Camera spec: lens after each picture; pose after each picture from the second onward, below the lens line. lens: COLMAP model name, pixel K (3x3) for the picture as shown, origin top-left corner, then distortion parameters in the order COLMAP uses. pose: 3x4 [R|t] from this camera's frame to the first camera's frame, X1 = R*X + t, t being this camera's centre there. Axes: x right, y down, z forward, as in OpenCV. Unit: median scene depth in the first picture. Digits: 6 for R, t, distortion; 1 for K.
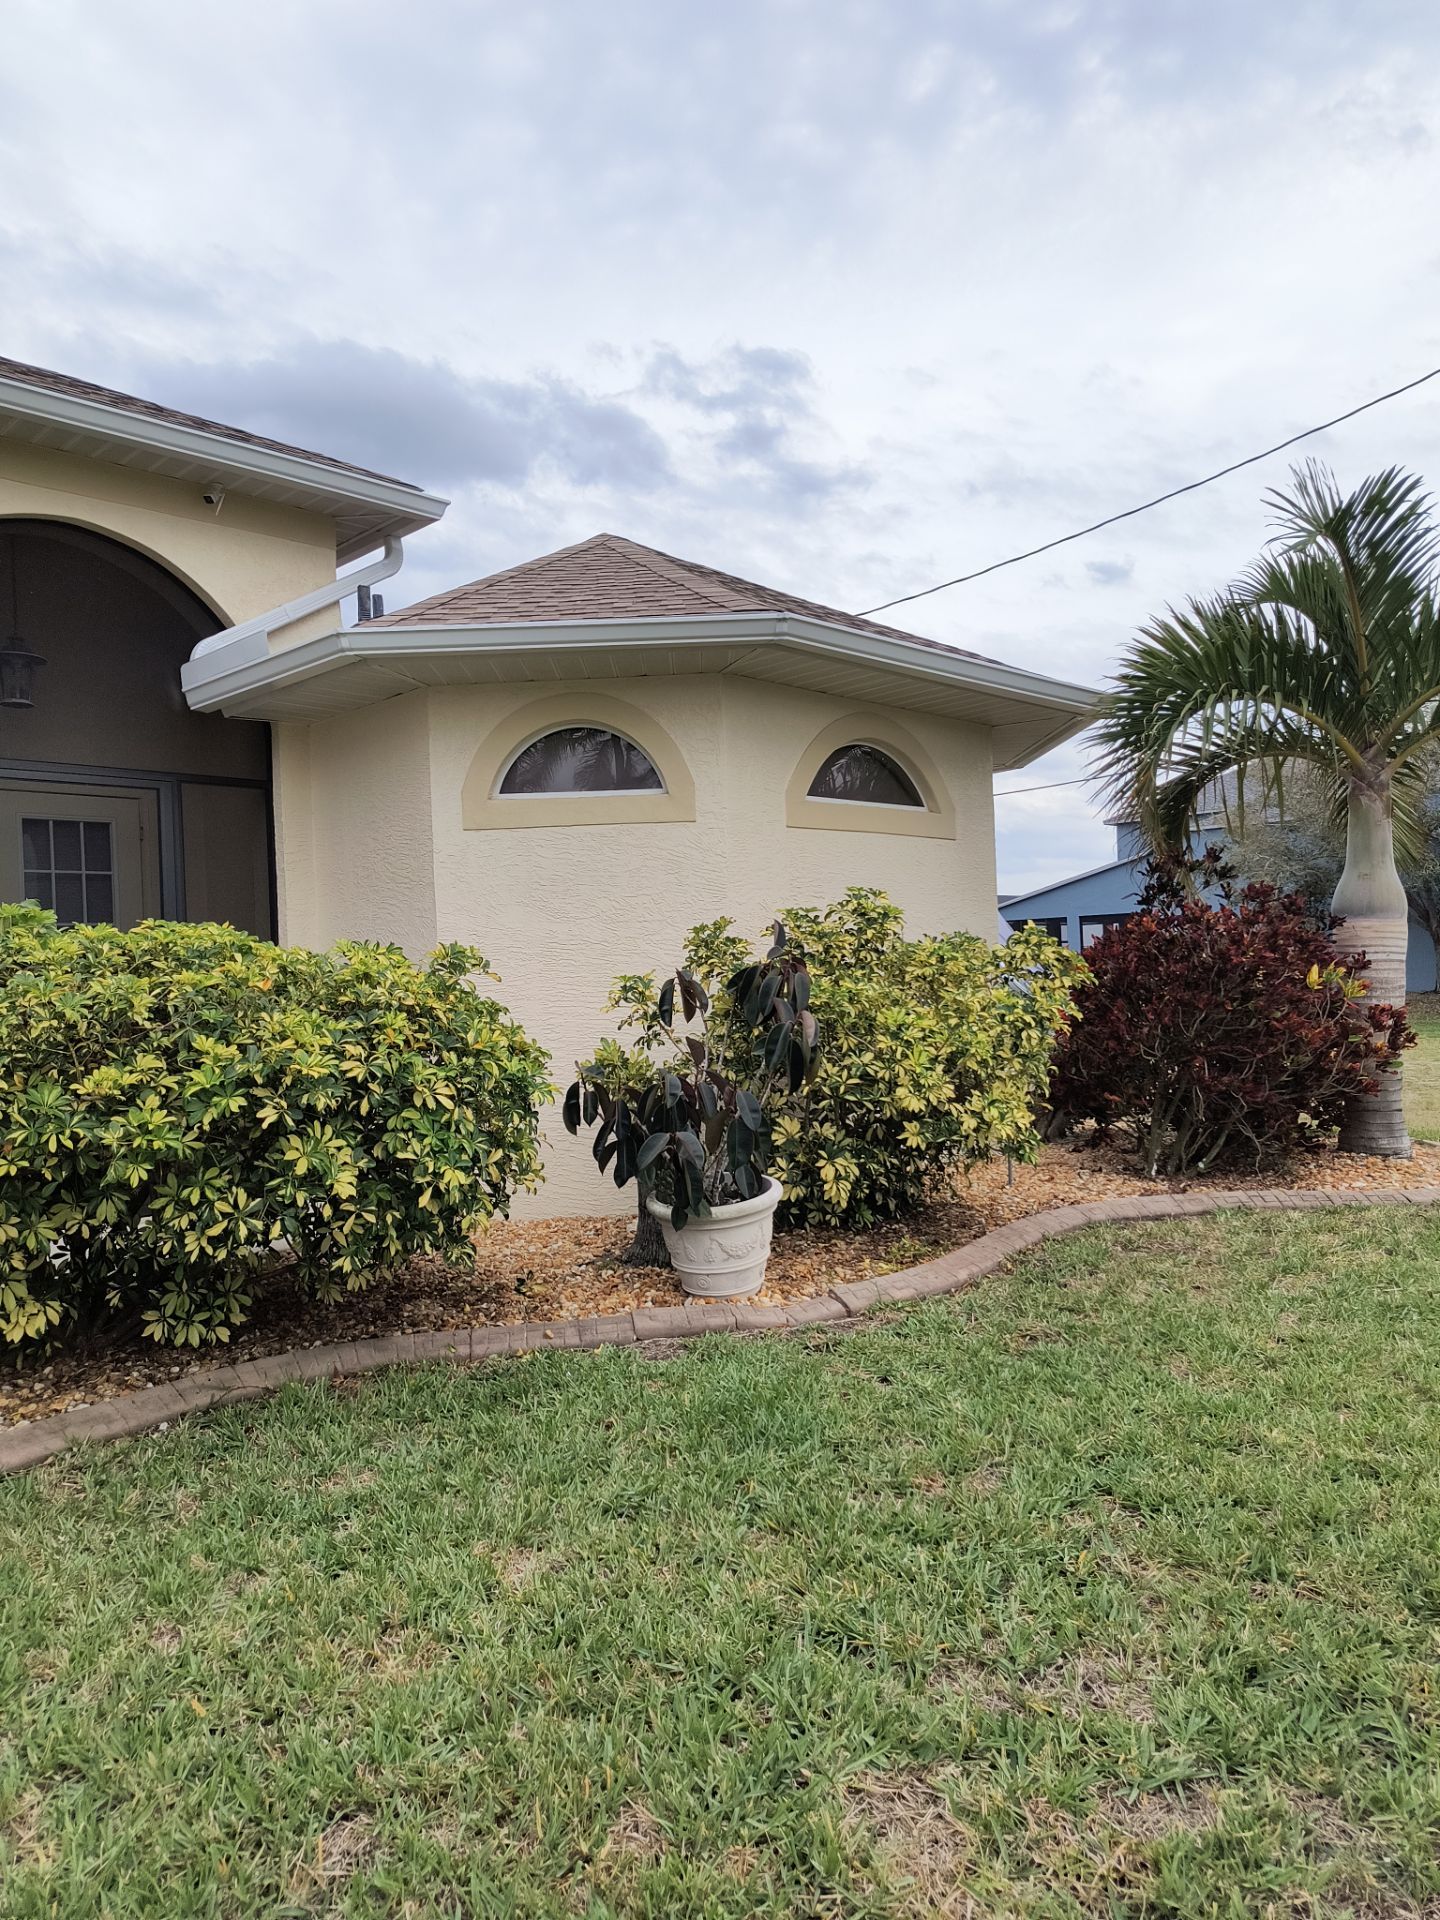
lens RADIAL K [[1296.3, 0, 715.9], [0, 1296.3, 958.2], [0, 0, 1]] dist [0.038312, -0.043422]
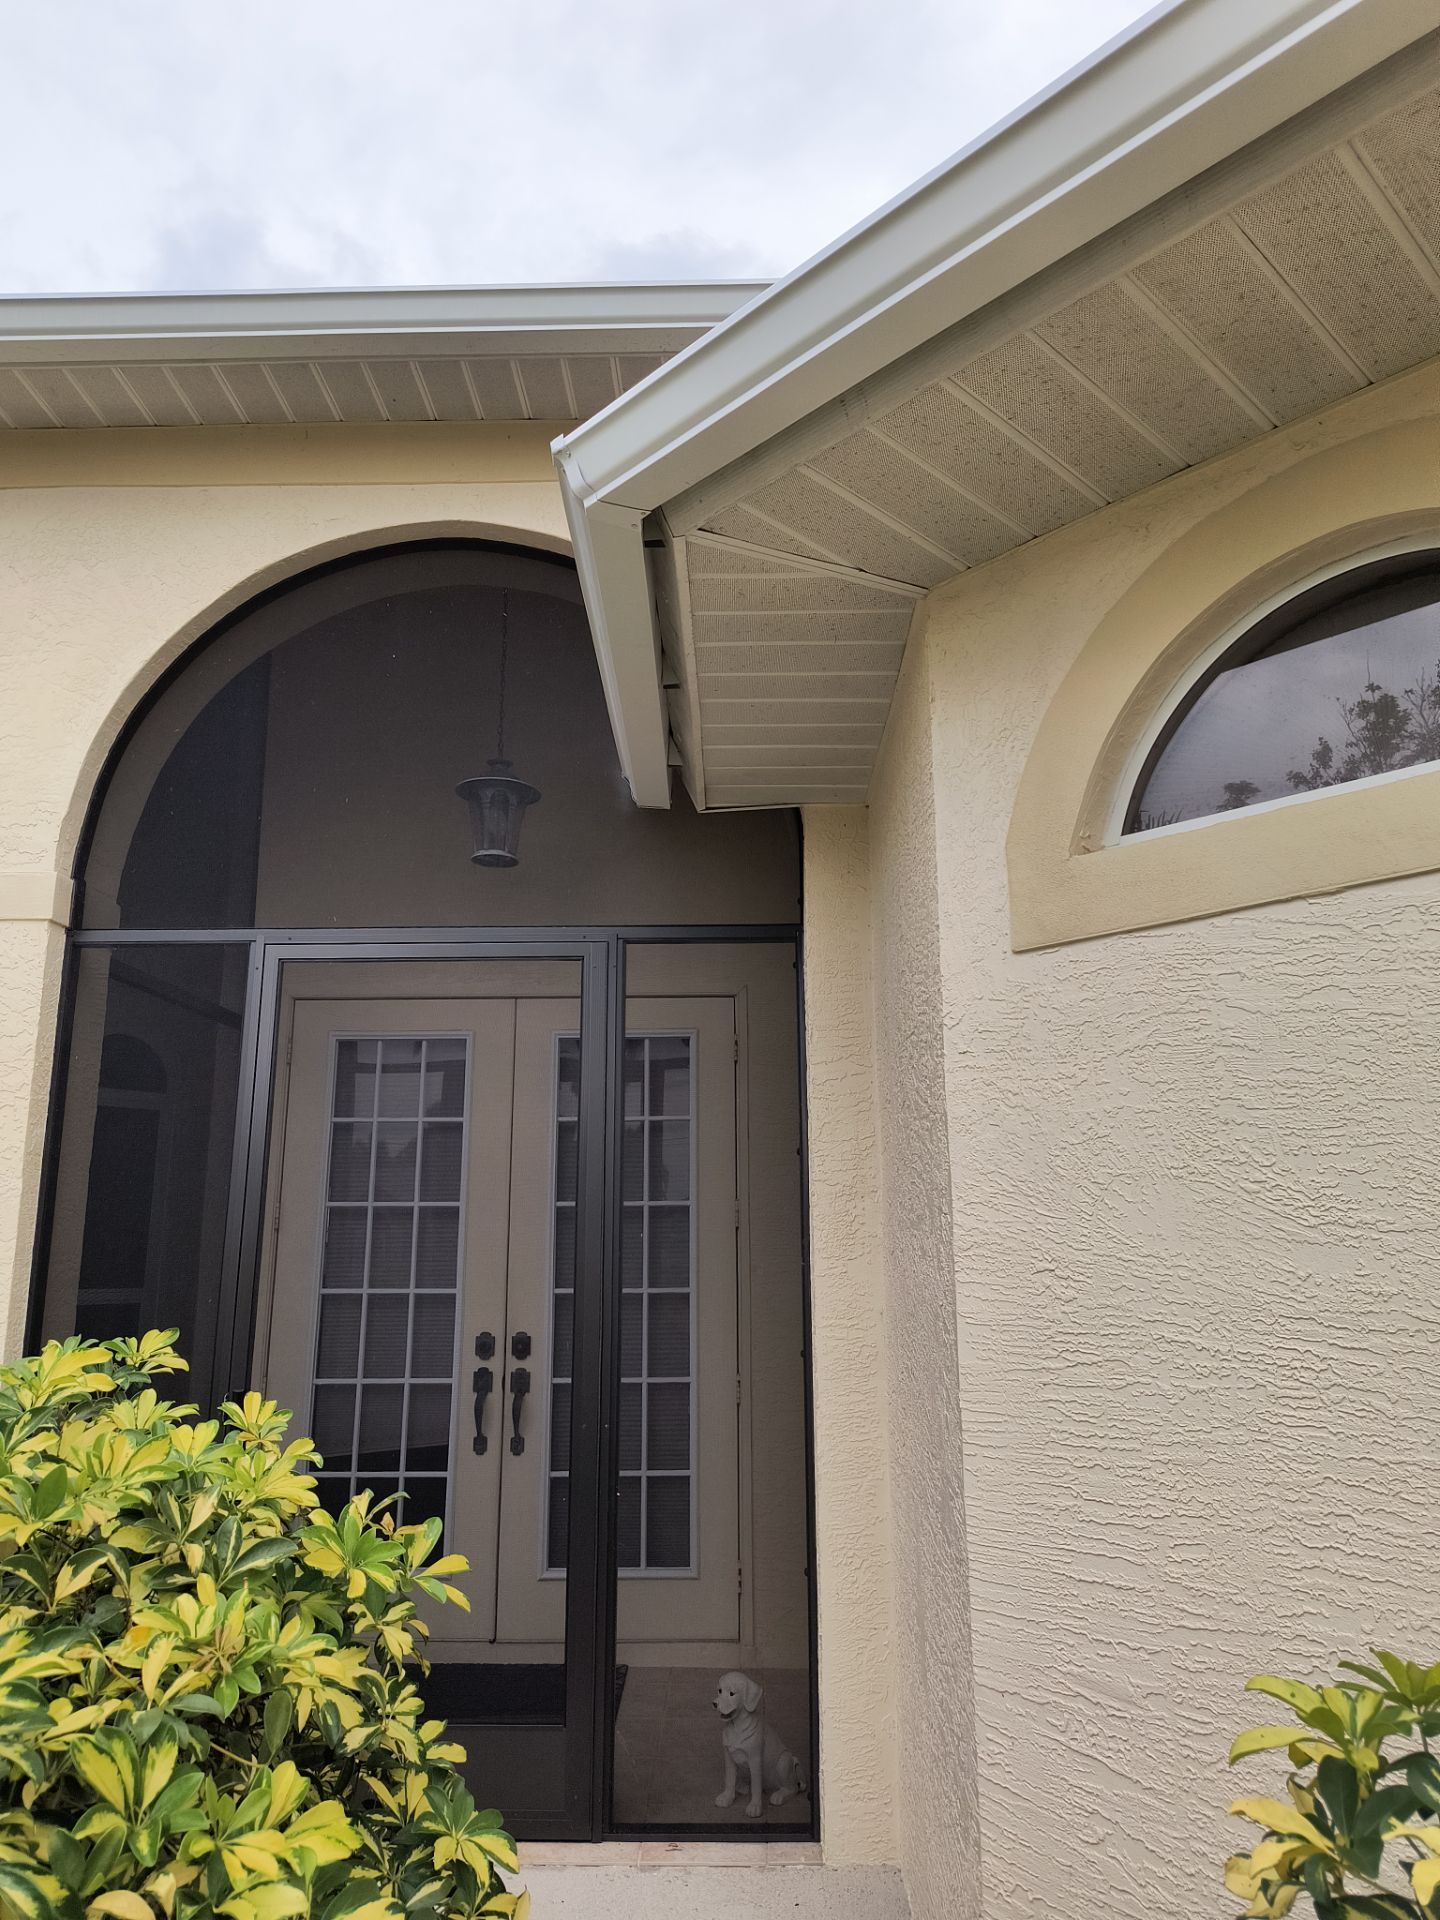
lens RADIAL K [[1296.7, 0, 713.7], [0, 1296.7, 962.7], [0, 0, 1]] dist [0.068630, -0.102999]
pose [[0.694691, -0.114760, -0.710095, -0.010945], [-0.019958, 0.983736, -0.178509, -0.053371], [0.719032, 0.138180, 0.681102, 1.124599]]
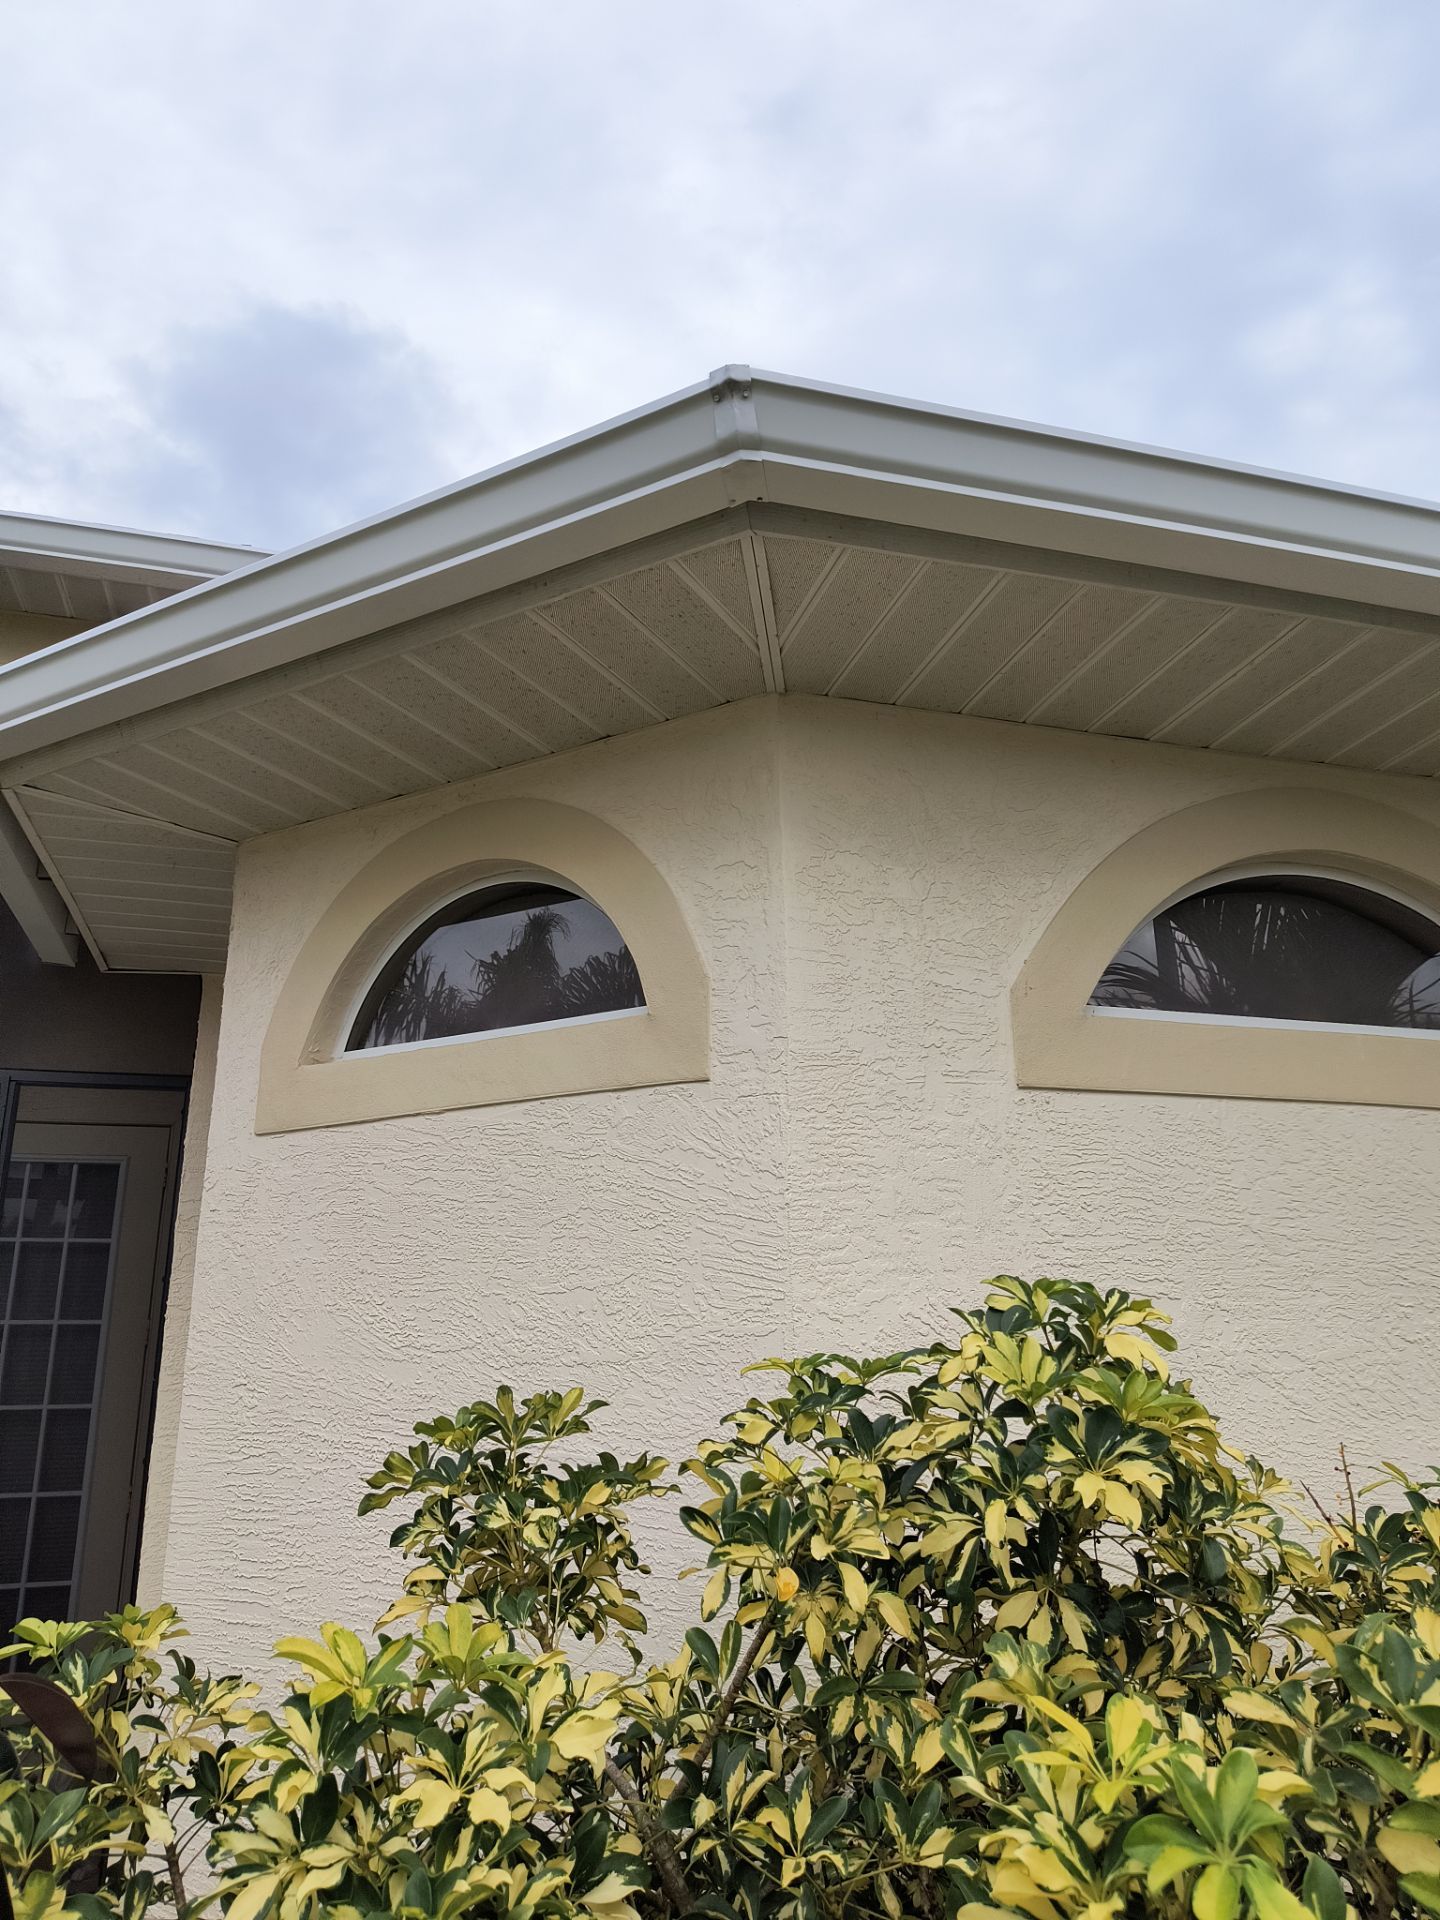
lens RADIAL K [[1296.7, 0, 713.7], [0, 1296.7, 962.7], [0, 0, 1]] dist [0.068630, -0.102999]
pose [[0.876809, -0.107180, -0.468742, 0.249692], [-0.021194, 0.965279, -0.260361, -0.067356], [0.480372, 0.238222, 0.844093, 1.081168]]
